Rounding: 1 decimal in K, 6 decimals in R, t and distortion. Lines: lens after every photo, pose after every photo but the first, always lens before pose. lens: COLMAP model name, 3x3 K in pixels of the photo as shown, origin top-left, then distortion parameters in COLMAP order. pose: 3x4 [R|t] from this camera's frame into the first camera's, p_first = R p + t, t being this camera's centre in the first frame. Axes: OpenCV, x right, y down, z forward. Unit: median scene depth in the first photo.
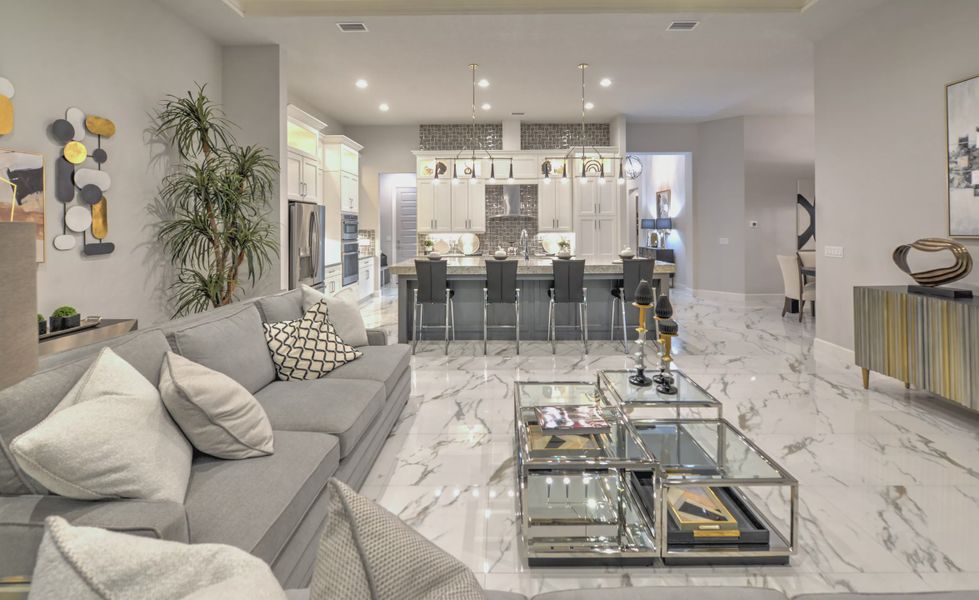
lens RADIAL K [[402.8, 0, 494.1], [0, 402.8, 228.3], [0, 0, 1]] dist [-0.014662, -0.000794]
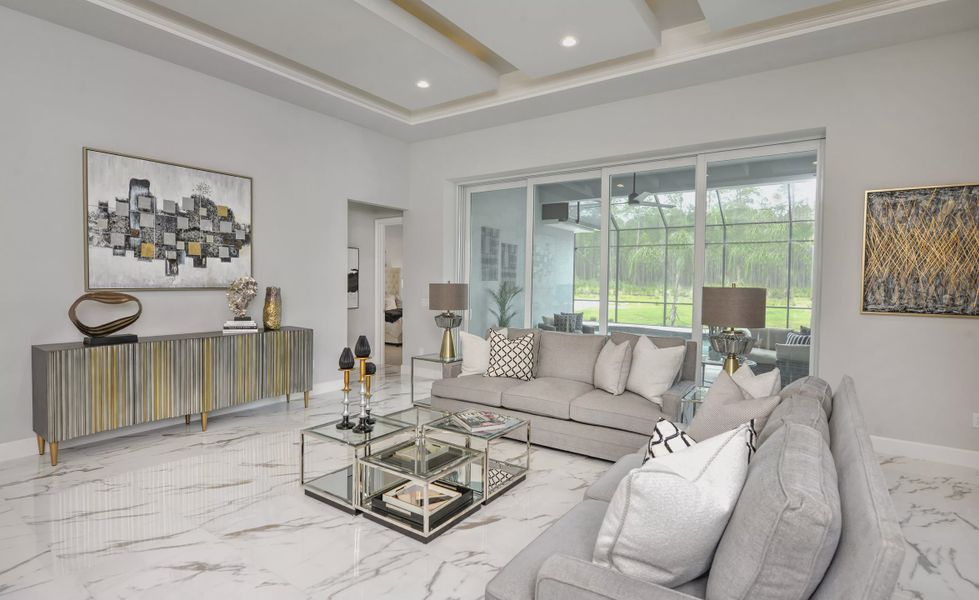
lens RADIAL K [[486.5, 0, 492.6], [0, 486.5, 297.0], [0, 0, 1]] dist [0.000886, 0.000035]
pose [[-0.828460, -0.025015, 0.559489, -0.521565], [-0.006405, 0.999360, 0.035197, -0.014891], [-0.560011, 0.025576, -0.828090, 1.524480]]
